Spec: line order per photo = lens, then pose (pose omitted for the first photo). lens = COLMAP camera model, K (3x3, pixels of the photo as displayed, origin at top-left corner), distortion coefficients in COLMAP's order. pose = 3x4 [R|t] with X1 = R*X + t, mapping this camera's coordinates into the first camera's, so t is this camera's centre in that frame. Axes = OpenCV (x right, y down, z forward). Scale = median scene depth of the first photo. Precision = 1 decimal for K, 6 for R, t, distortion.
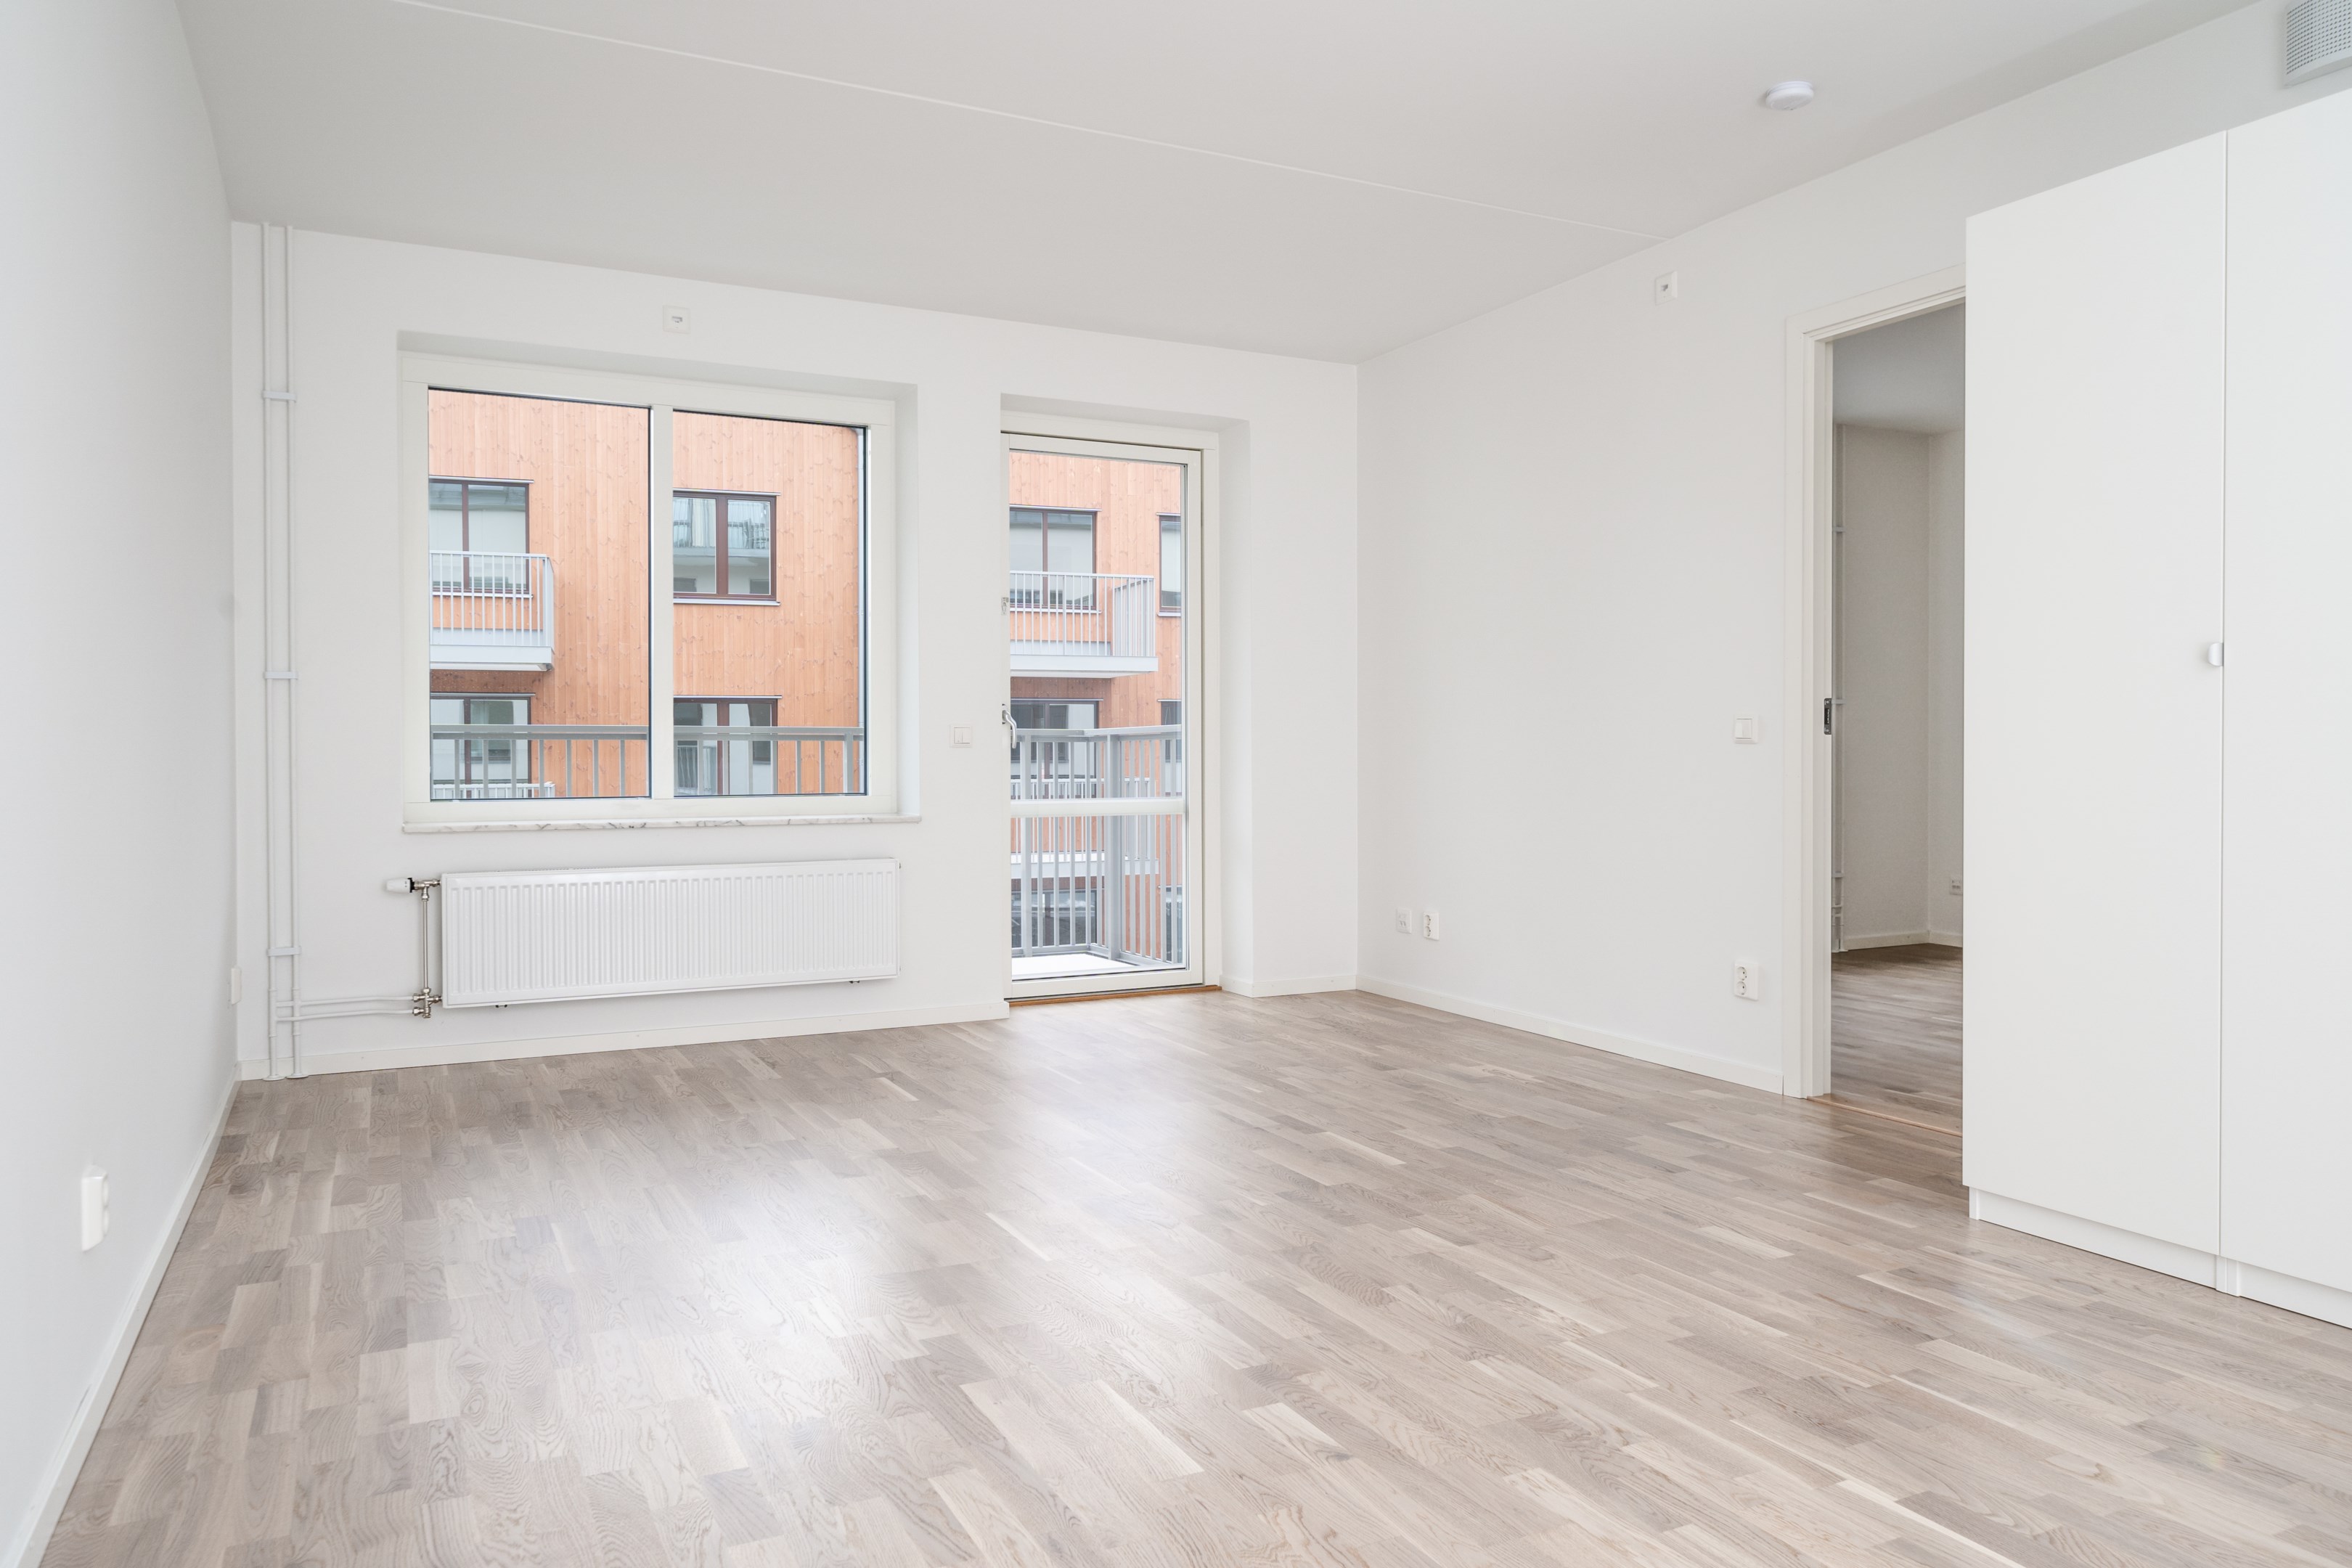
lens RADIAL K [[1588.7, 0, 1176.0], [0, 1588.7, 784.0], [0, 0, 1]] dist [-0.002114, 0.001142]
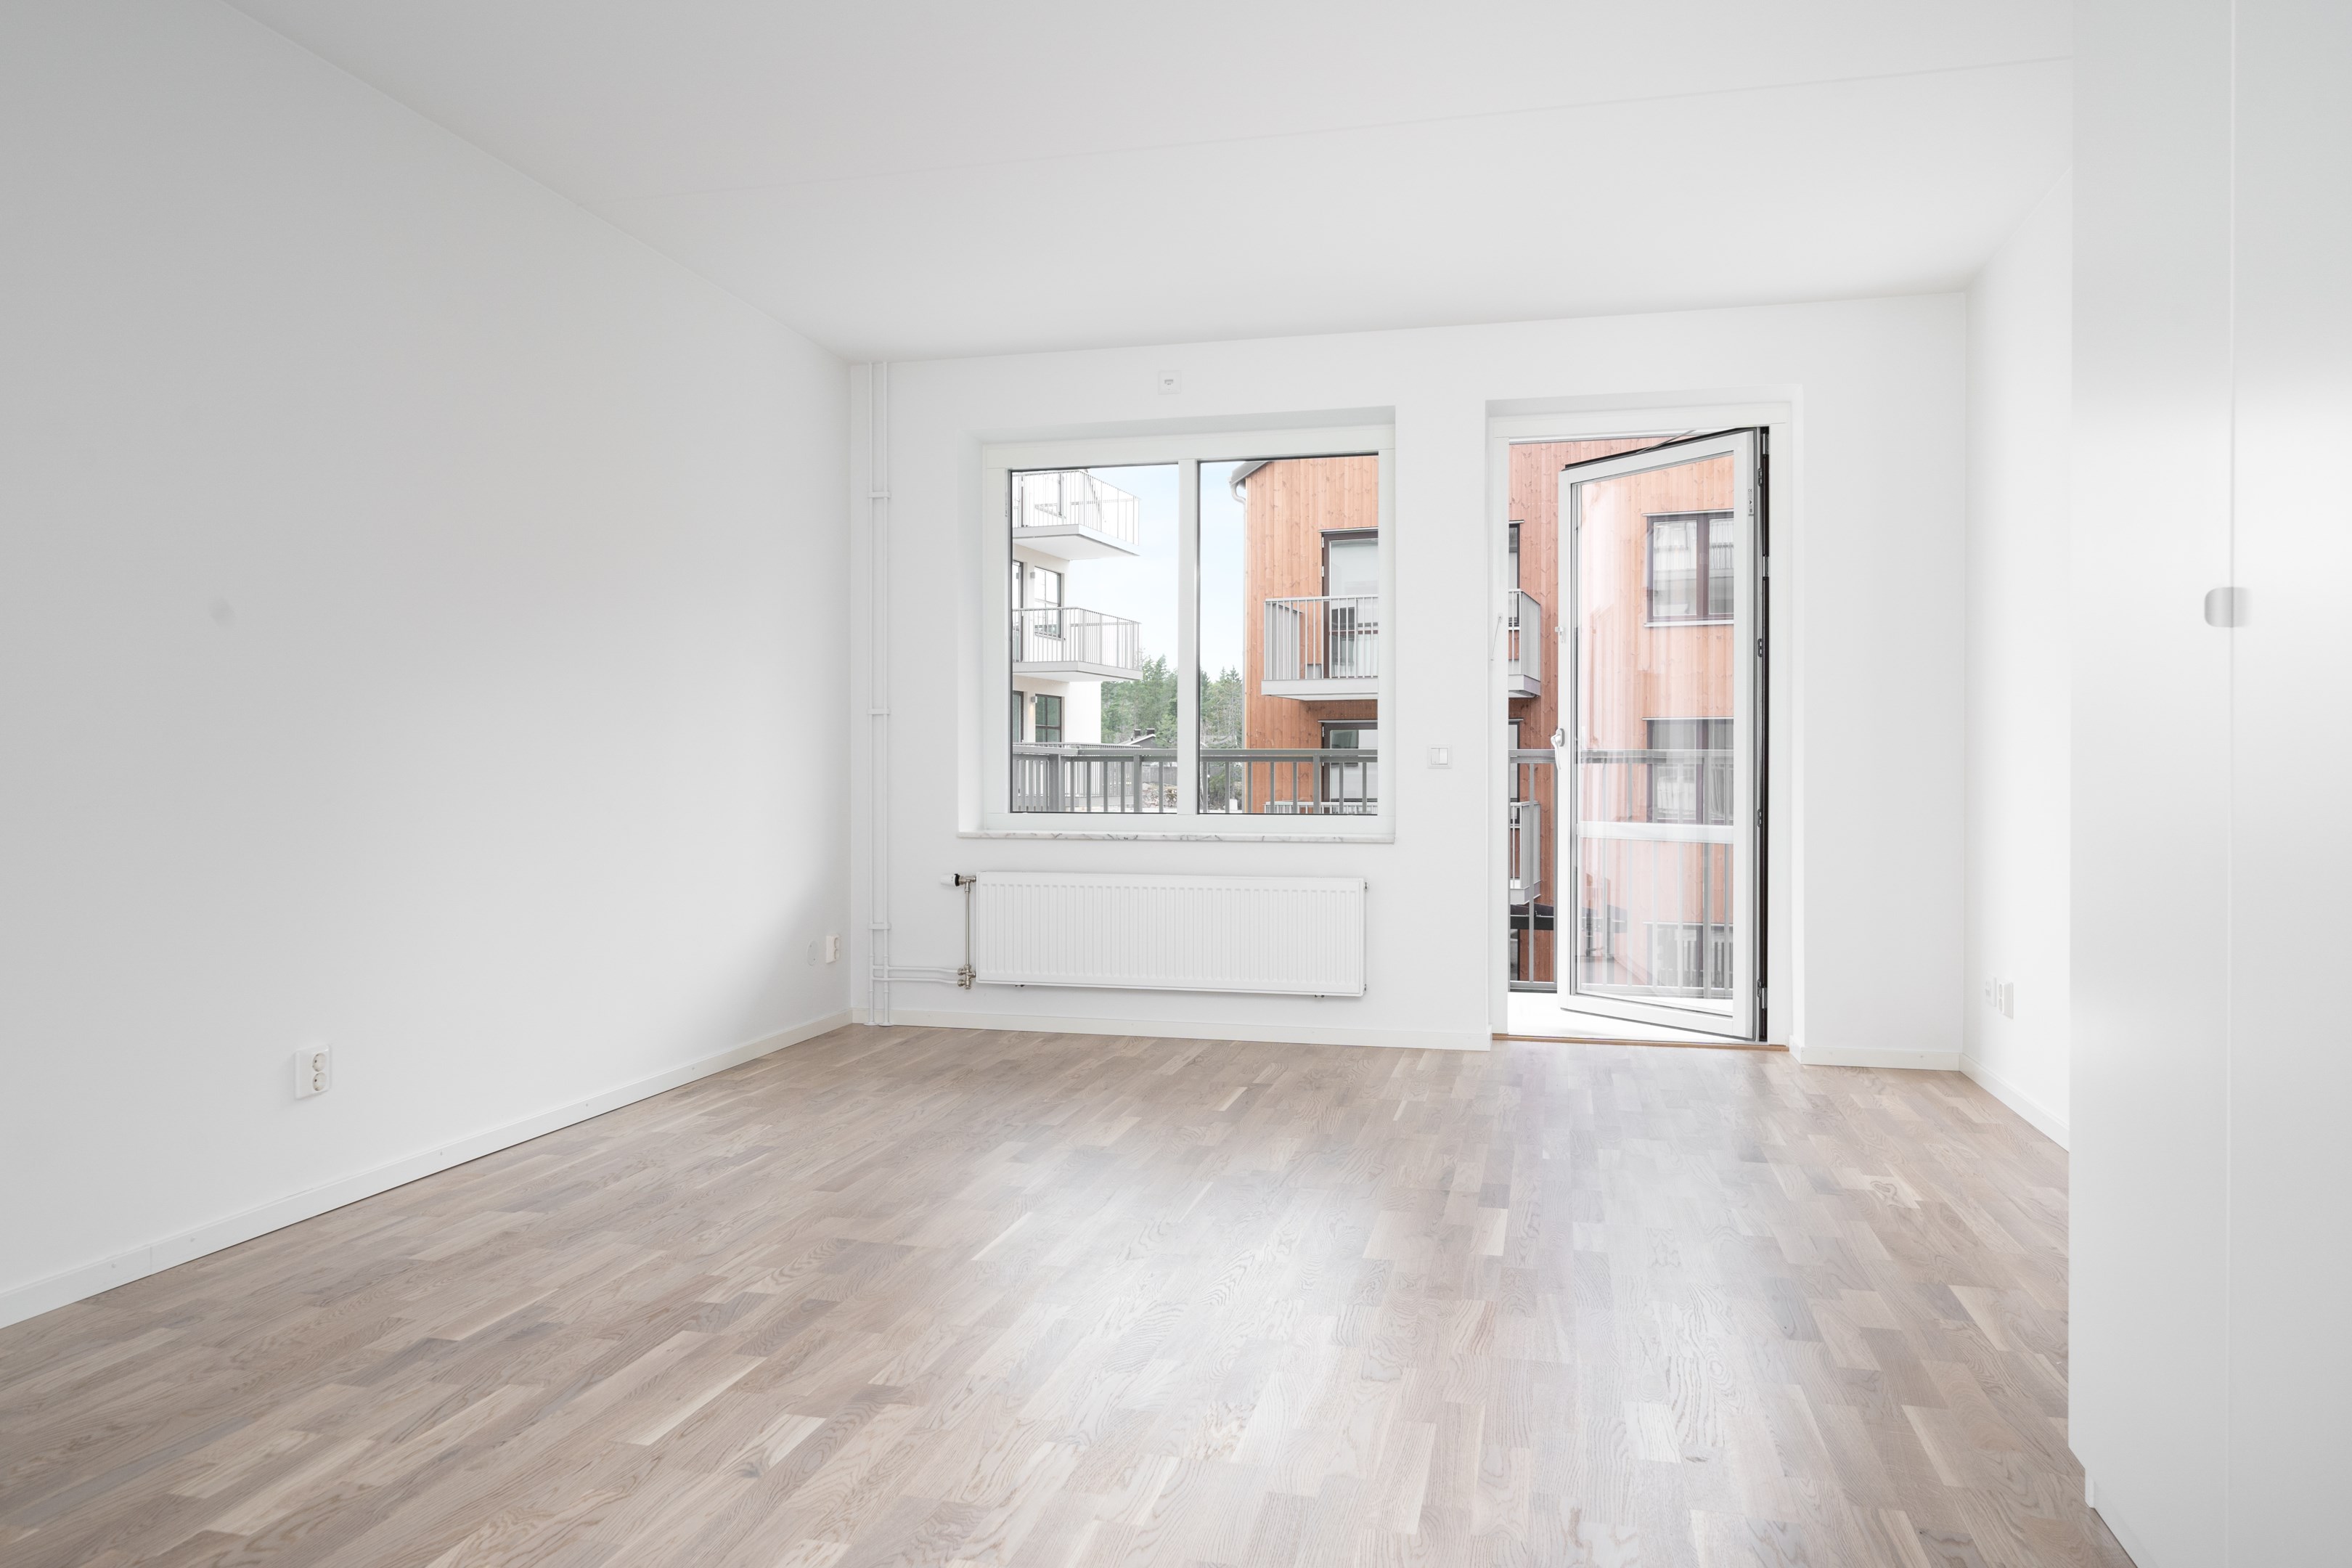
lens RADIAL K [[1561.2, 0, 1176.4], [0, 1561.2, 794.7], [0, 0, 1]] dist [0.001487, -0.000680]
pose [[0.761189, 0.012162, -0.648415, 0.425898], [-0.016776, 0.999859, -0.000939, -0.003815], [0.648313, 0.011593, 0.761286, 0.189178]]
